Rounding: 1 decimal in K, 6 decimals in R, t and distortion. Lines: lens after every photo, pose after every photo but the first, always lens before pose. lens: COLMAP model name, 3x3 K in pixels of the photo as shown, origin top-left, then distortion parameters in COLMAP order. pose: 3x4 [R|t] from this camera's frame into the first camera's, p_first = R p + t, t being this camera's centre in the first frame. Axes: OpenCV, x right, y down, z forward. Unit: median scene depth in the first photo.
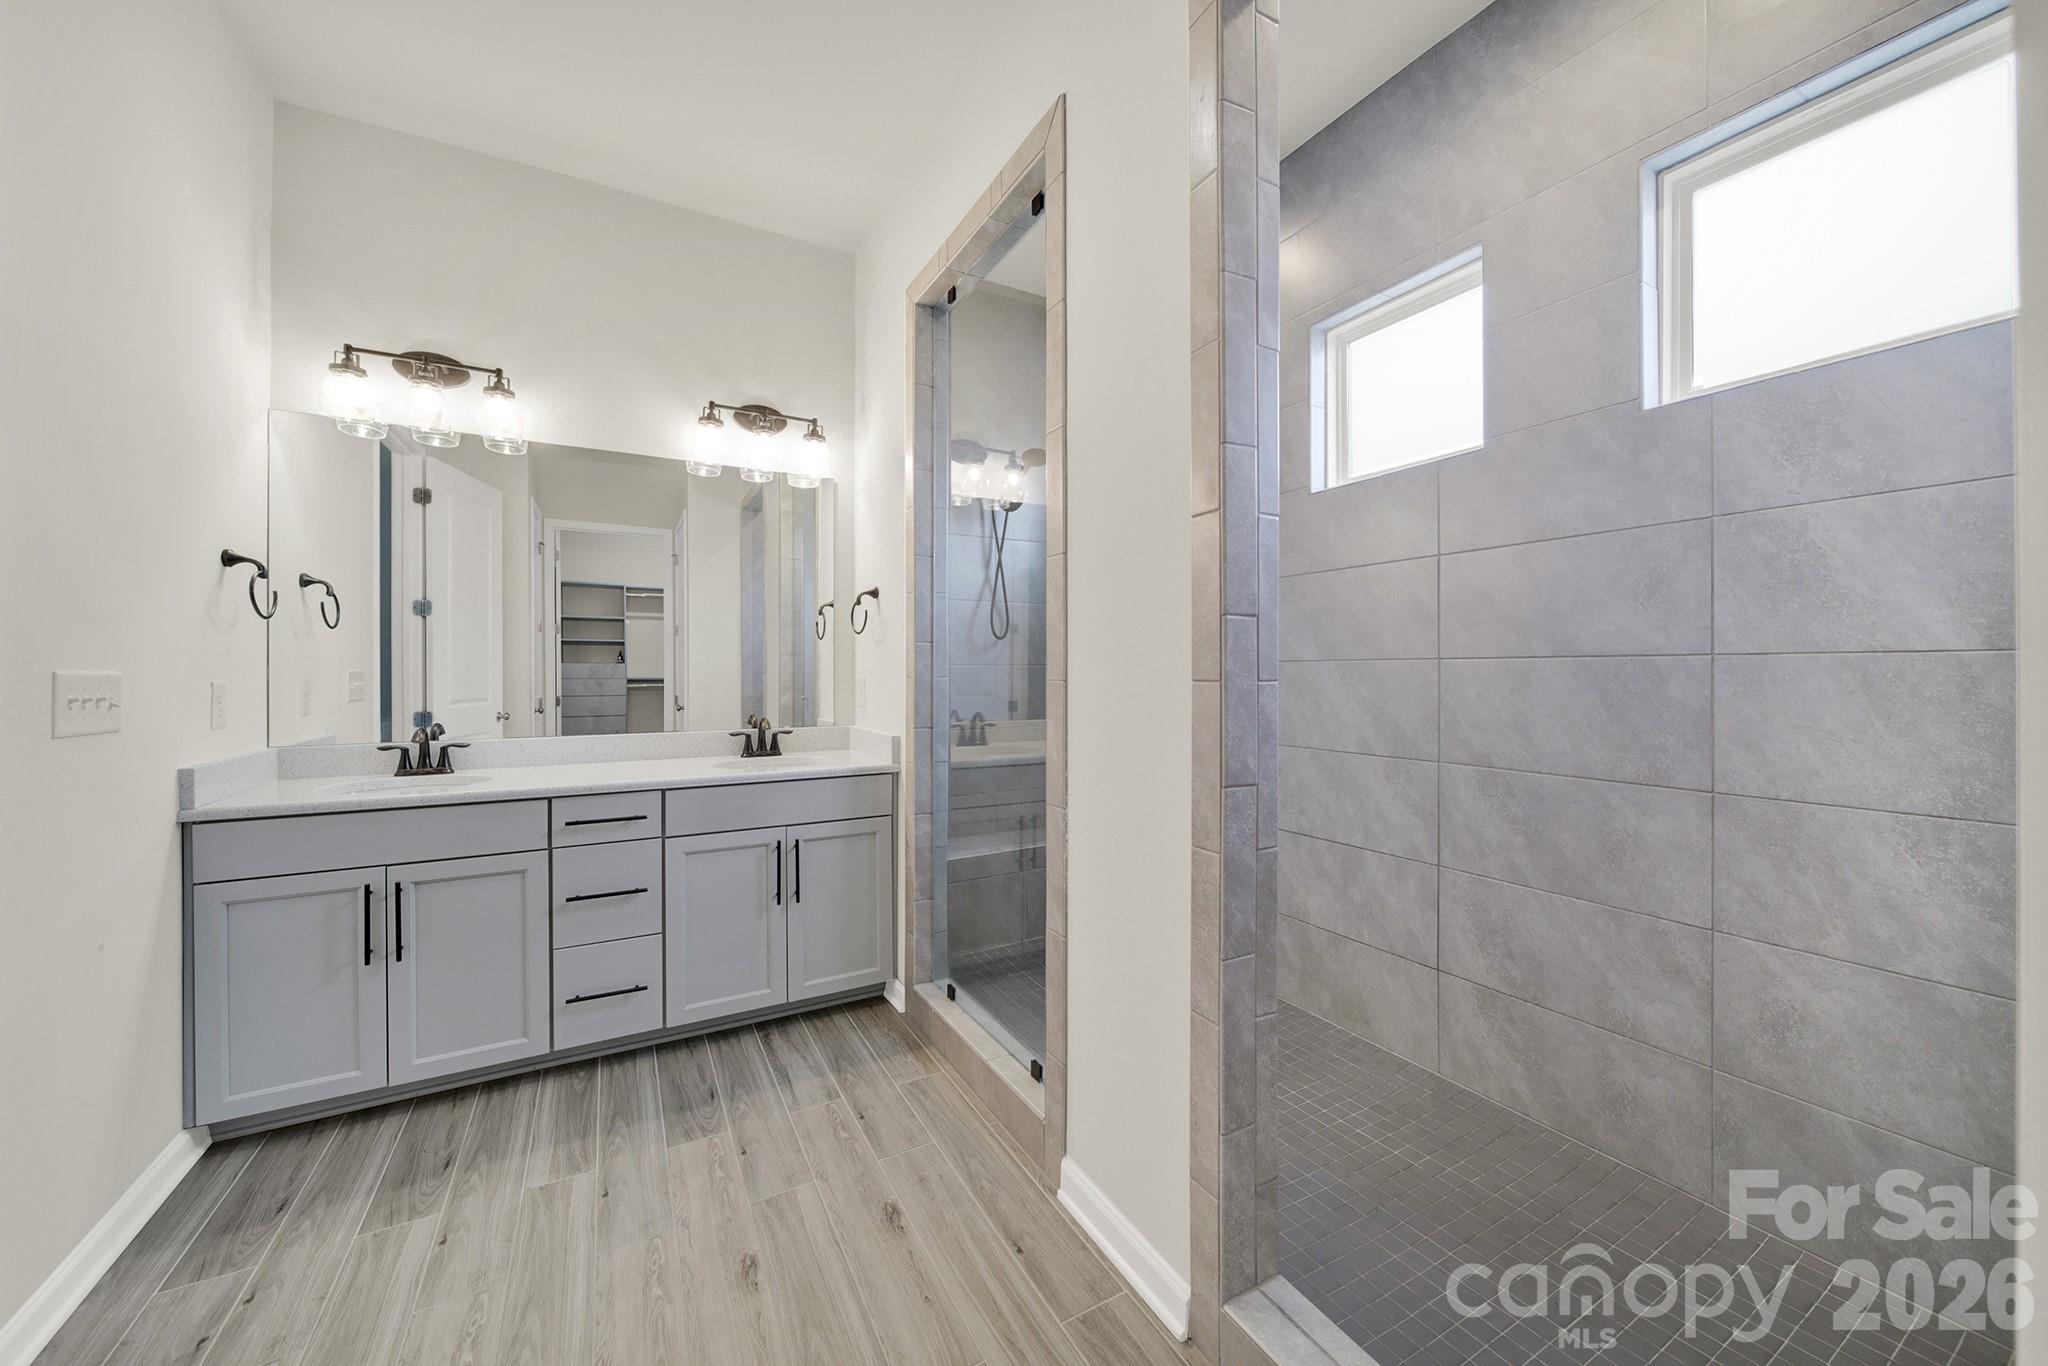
lens RADIAL K [[742.9, 0, 1006.9], [0, 742.9, 666.8], [0, 0, 1]] dist [-0.001964, -0.000089]
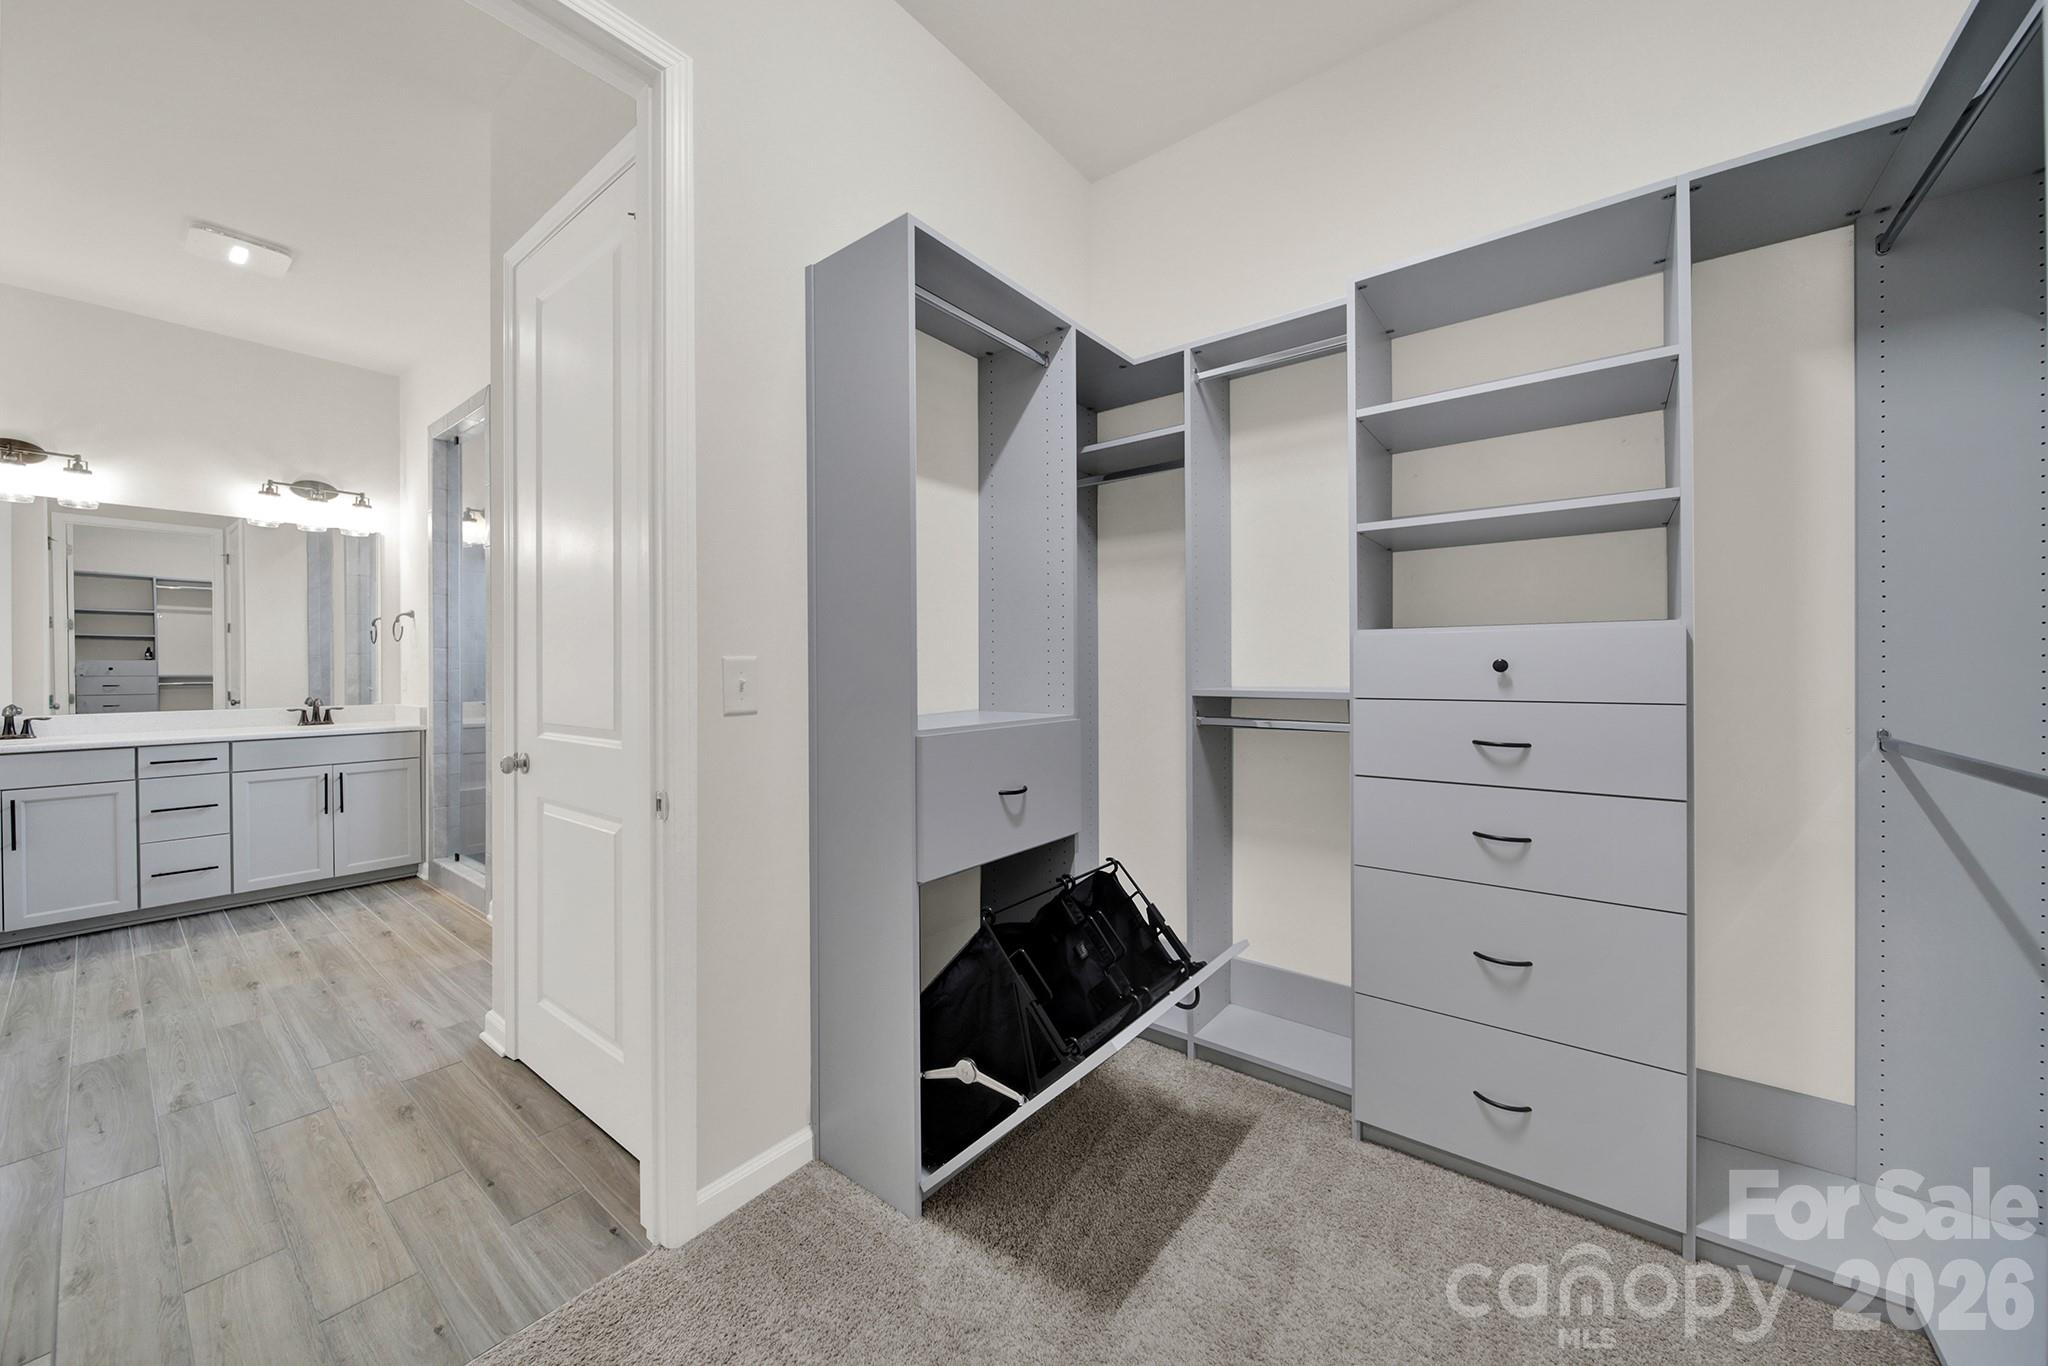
lens RADIAL K [[742.9, 0, 998.9], [0, 742.9, 666.1], [0, 0, 1]] dist [-0.001964, -0.000089]
pose [[0.923863, -0.002450, 0.382716, 0.427105], [0.001081, 0.999992, 0.003790, 0.002051], [-0.382722, -0.003088, 0.923858, -1.041554]]
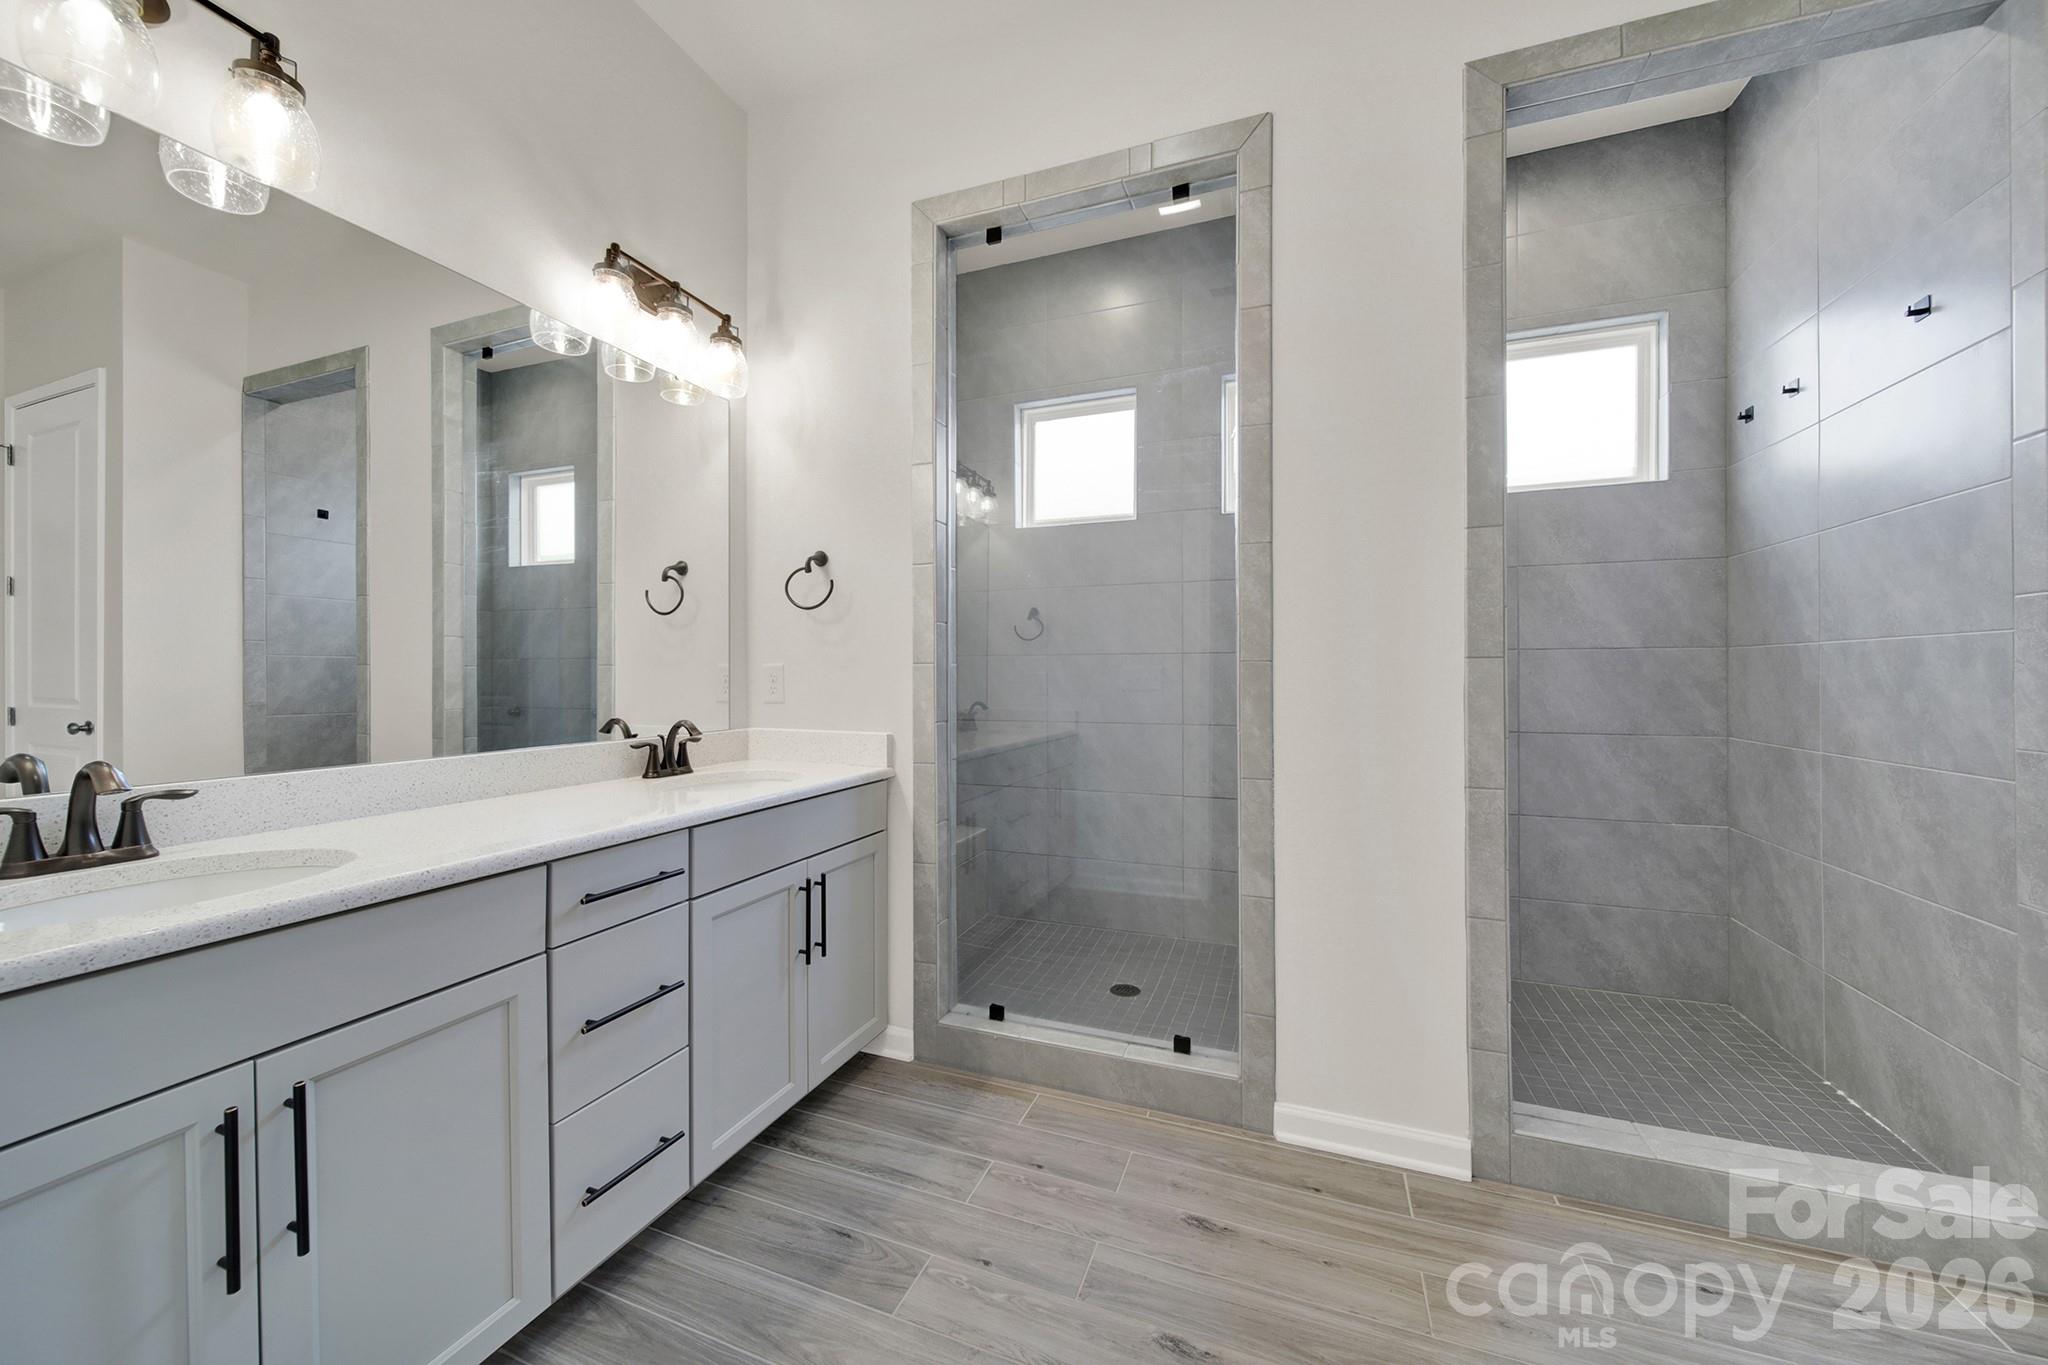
lens RADIAL K [[742.9, 0, 1044.0], [0, 742.9, 674.6], [0, 0, 1]] dist [-0.001964, -0.000089]
pose [[0.758696, 0.001041, 0.651444, -0.638353], [-0.004748, 0.999981, 0.003933, 0.026017], [-0.651427, -0.006077, 0.758687, 0.291838]]
